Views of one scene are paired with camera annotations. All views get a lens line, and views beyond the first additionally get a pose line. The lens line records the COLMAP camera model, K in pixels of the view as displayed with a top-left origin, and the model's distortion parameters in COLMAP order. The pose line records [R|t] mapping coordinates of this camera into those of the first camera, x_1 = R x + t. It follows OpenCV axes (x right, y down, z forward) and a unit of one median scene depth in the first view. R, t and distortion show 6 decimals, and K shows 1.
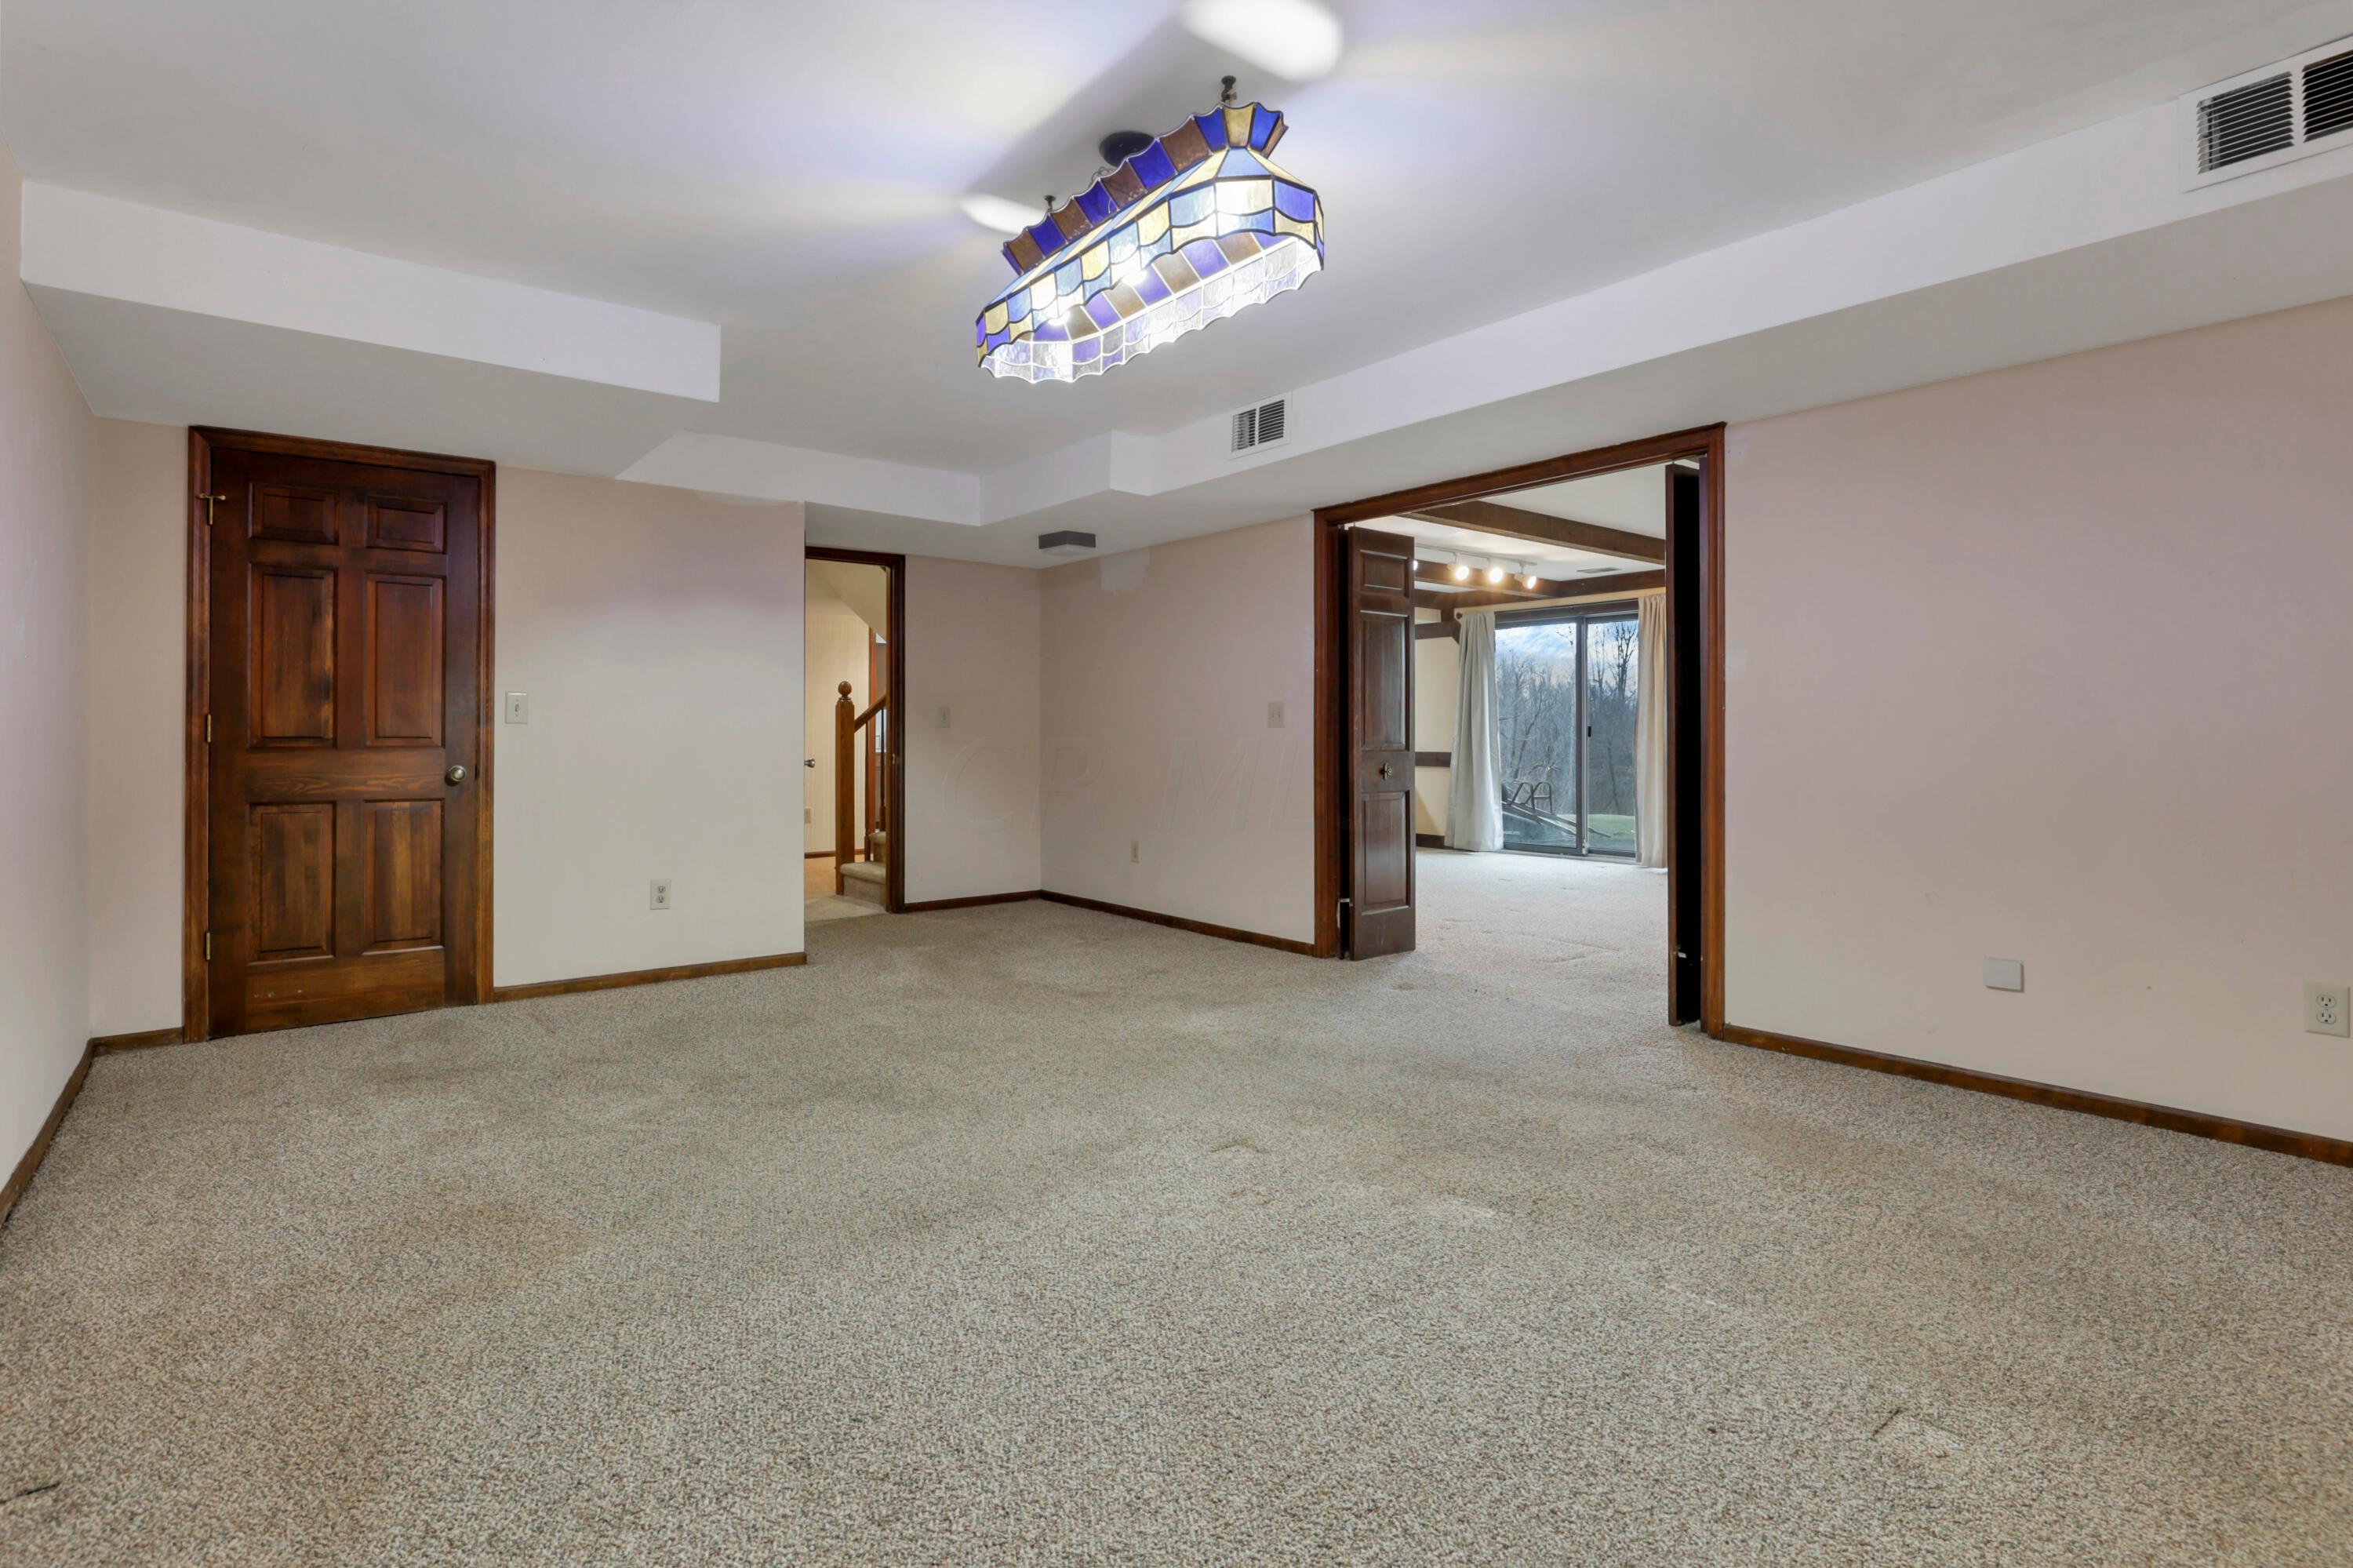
lens RADIAL K [[1166.9, 0, 1181.4], [0, 1166.9, 740.0], [0, 0, 1]] dist [-0.000121, 0.000022]
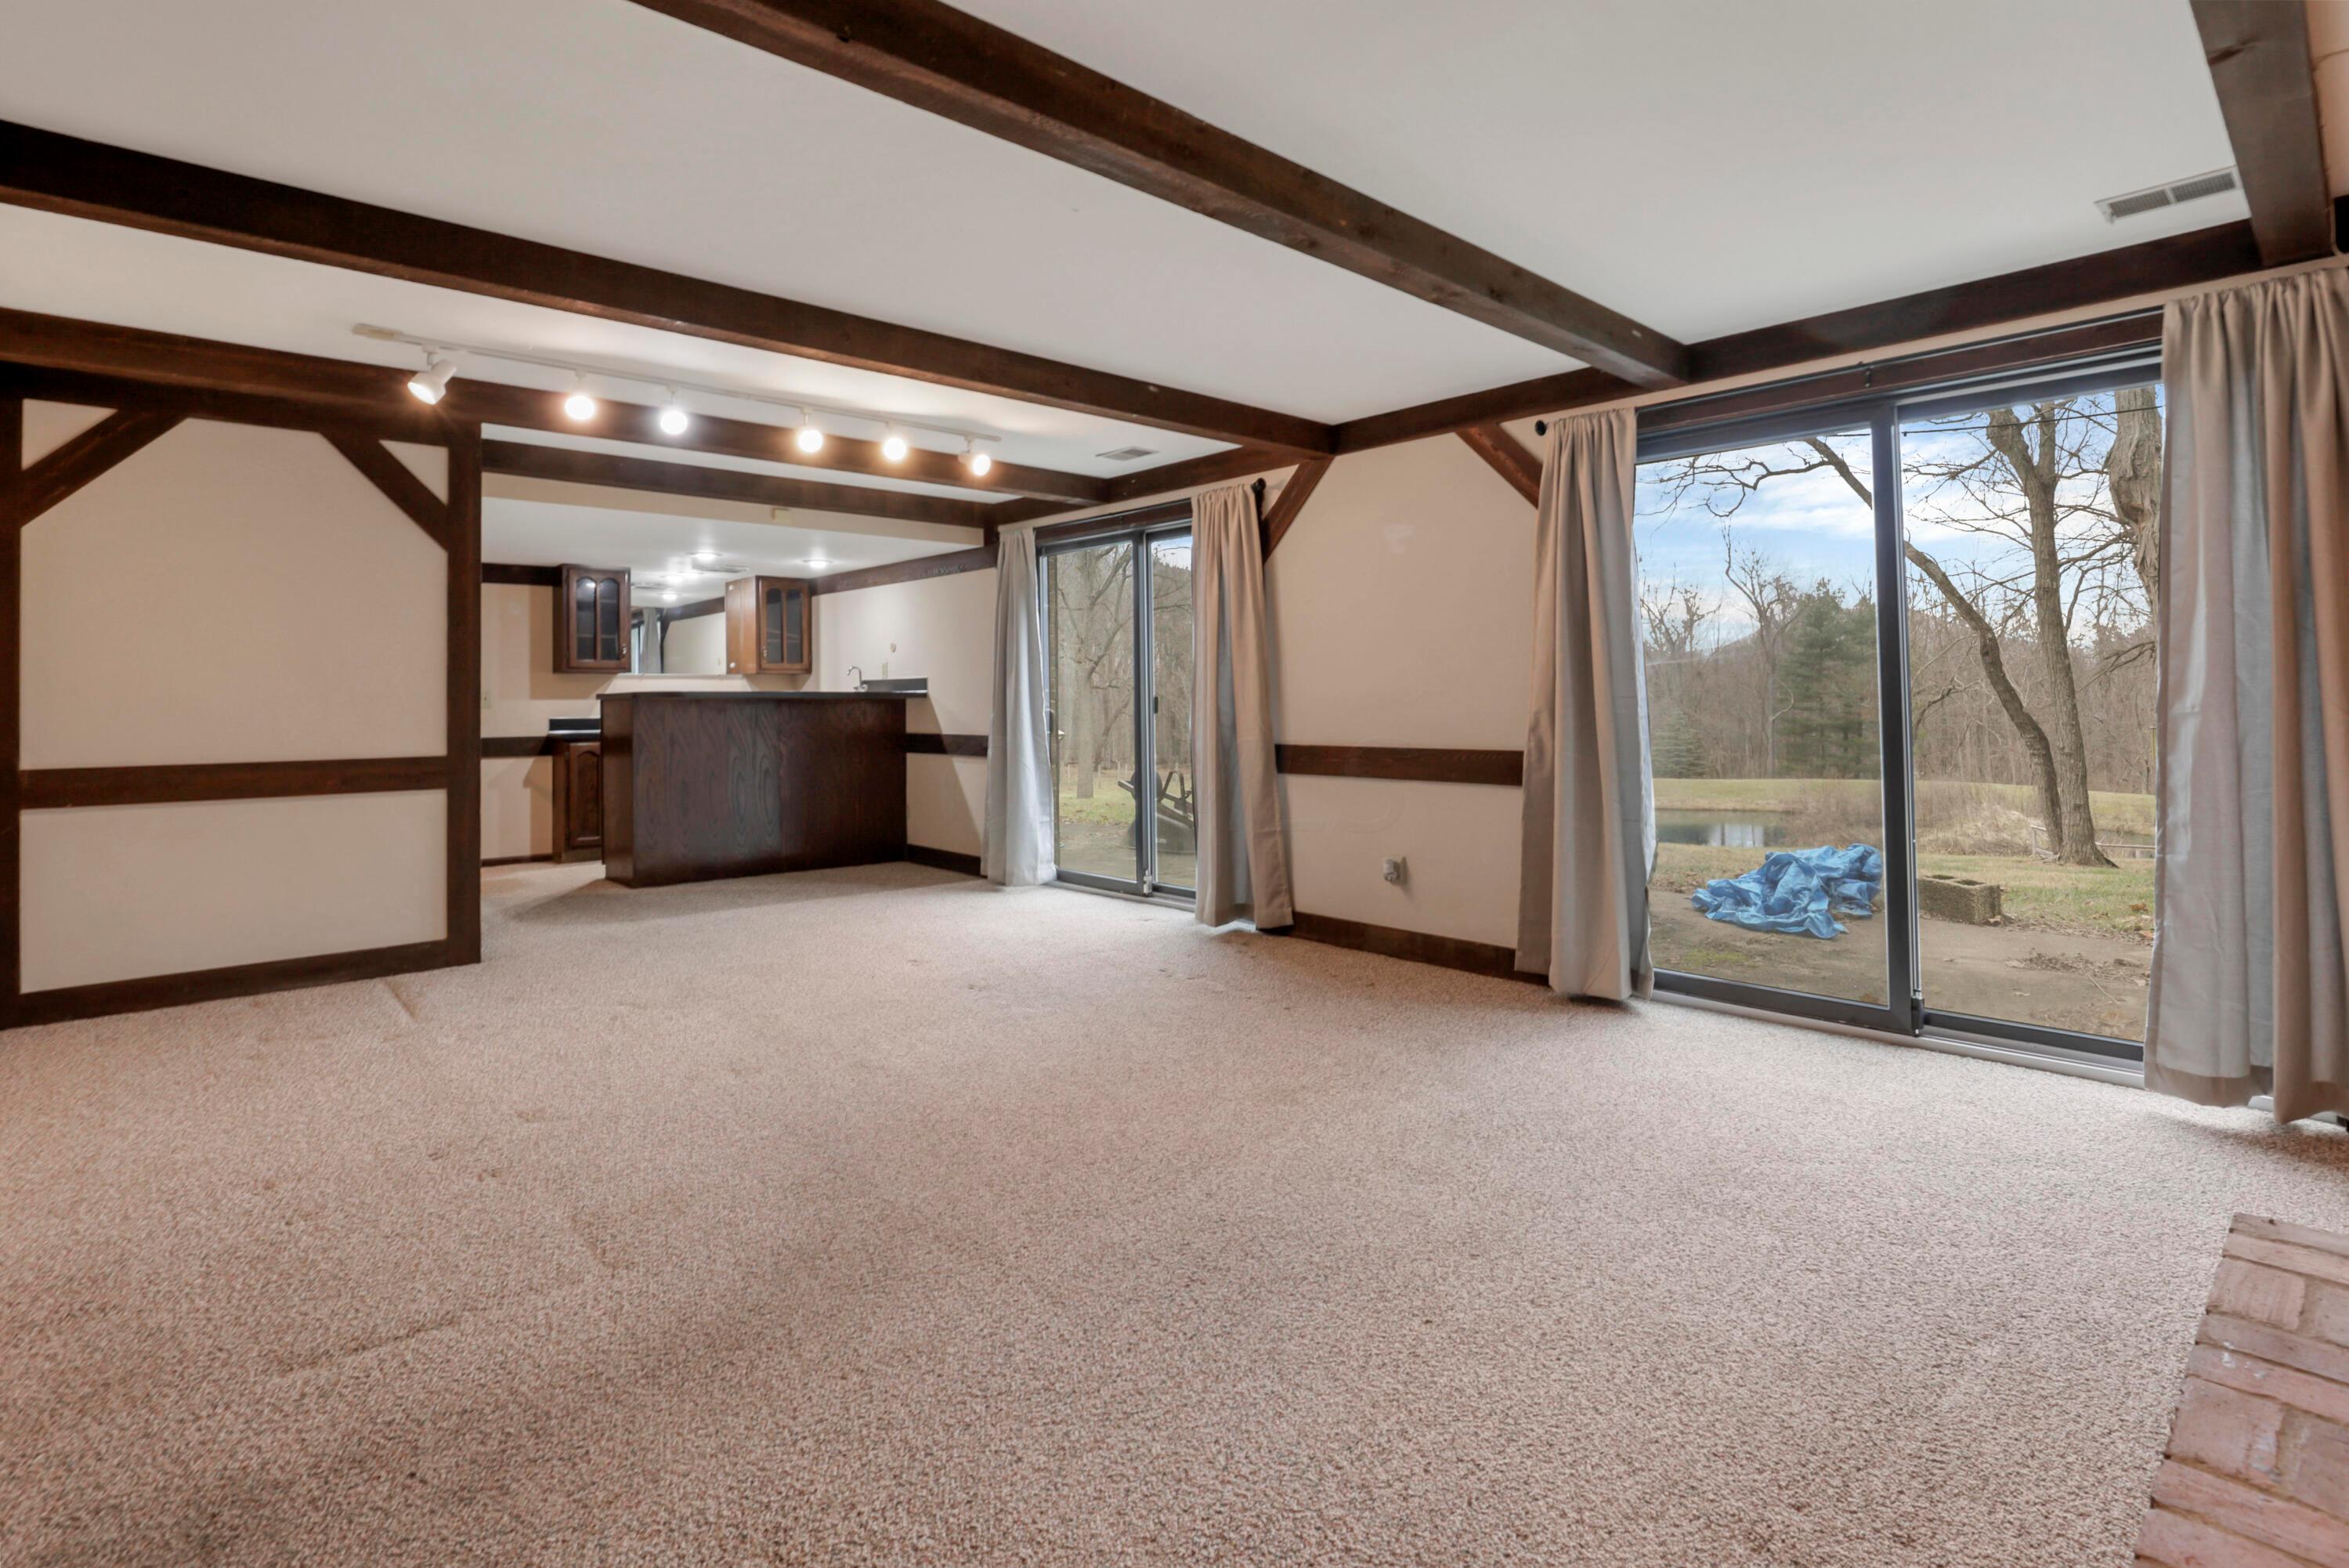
lens RADIAL K [[1149.2, 0, 1171.3], [0, 1149.2, 689.8], [0, 0, 1]] dist [-0.002017, -0.000163]
pose [[0.998561, -0.002202, 0.053592, 0.326355], [0.002296, 0.999996, -0.001685, -0.016315], [-0.053588, 0.001806, 0.998562, 0.357138]]
